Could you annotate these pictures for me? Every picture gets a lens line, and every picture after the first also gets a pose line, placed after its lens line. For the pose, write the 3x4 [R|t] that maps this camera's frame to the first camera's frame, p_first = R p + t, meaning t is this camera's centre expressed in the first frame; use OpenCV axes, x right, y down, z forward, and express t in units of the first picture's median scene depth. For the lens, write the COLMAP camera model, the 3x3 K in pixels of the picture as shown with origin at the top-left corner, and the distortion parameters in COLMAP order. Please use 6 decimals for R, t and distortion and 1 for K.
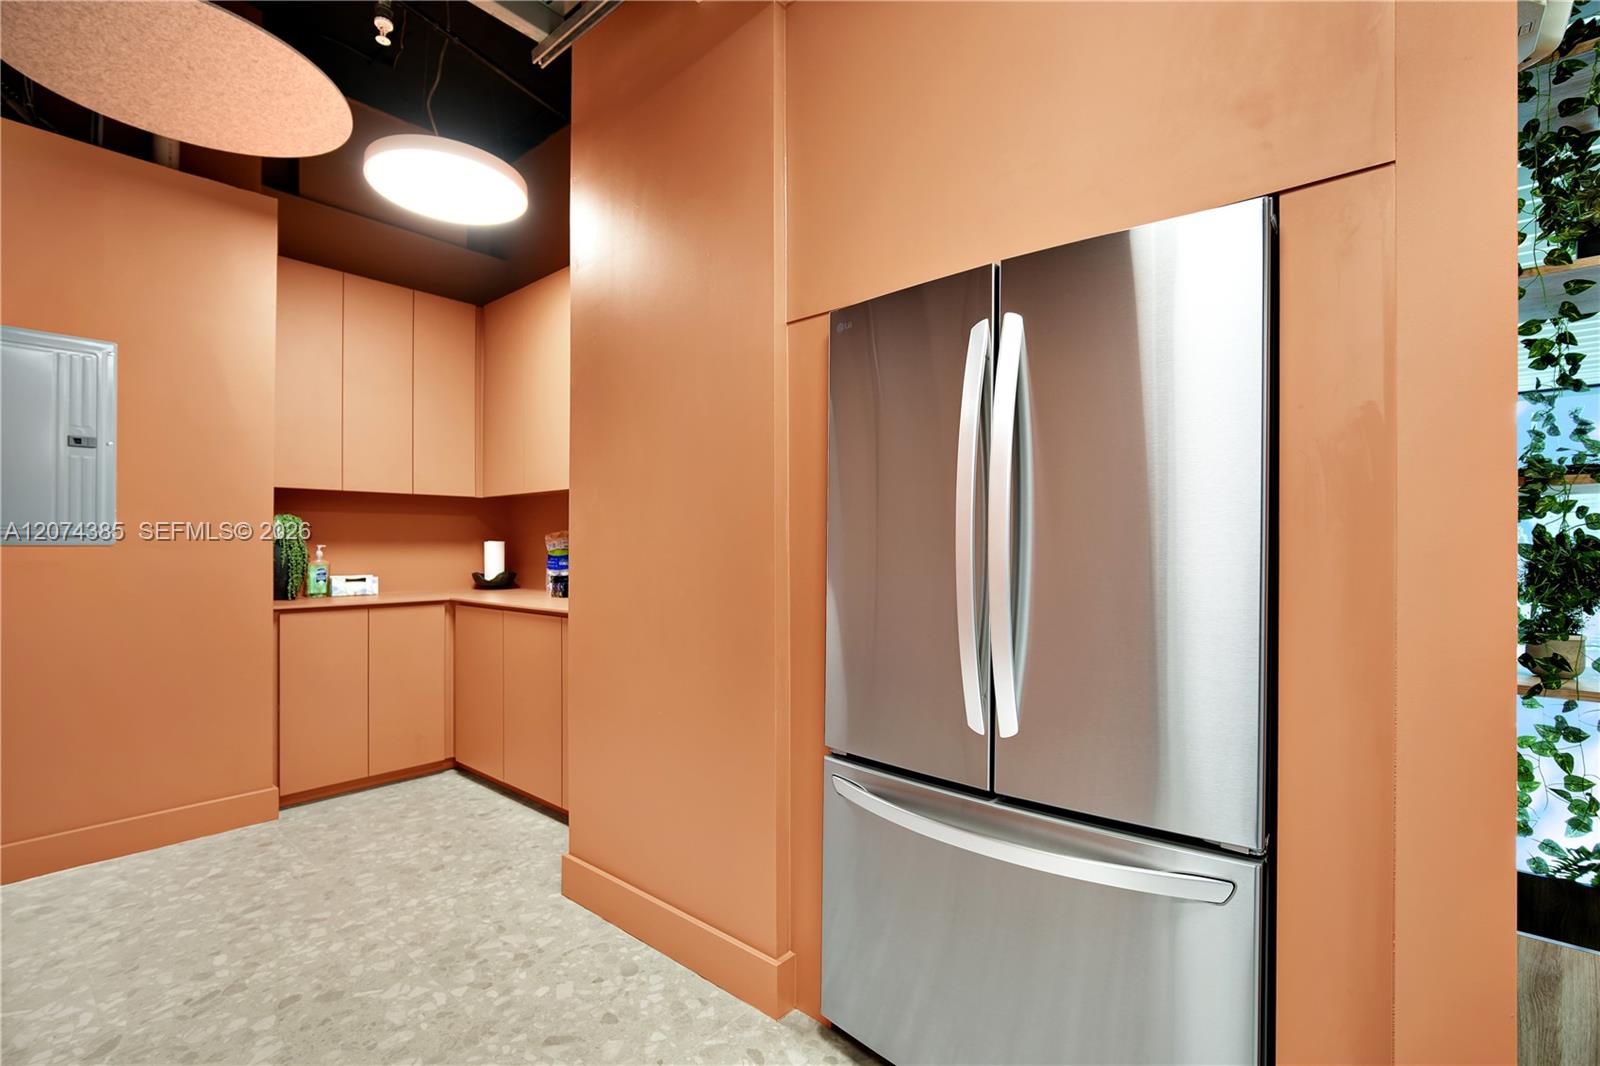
lens RADIAL K [[705.0, 0, 804.1], [0, 705.0, 531.6], [0, 0, 1]] dist [-0.009448, 0.002132]
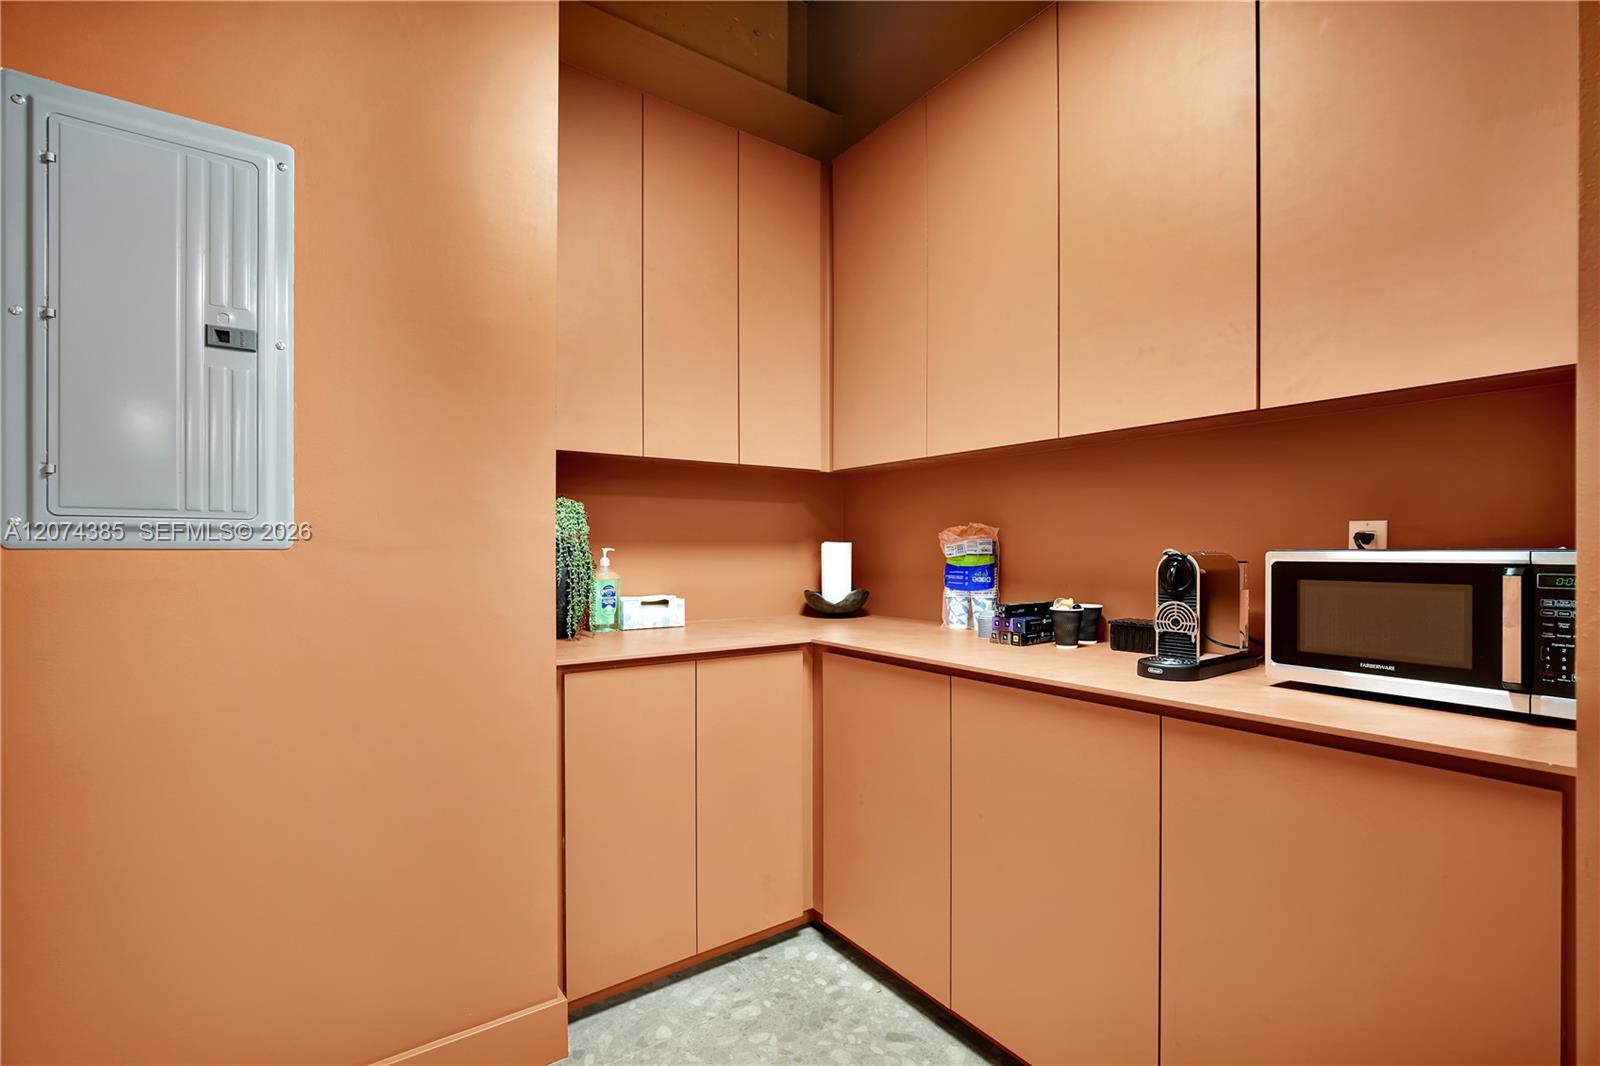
lens RADIAL K [[705.0, 0, 797.0], [0, 705.0, 543.5], [0, 0, 1]] dist [-0.009448, 0.002132]
pose [[0.966246, -0.004600, -0.257581, -0.362869], [0.007085, 0.999937, 0.008717, 0.010585], [0.257525, -0.010247, 0.966217, 0.435614]]
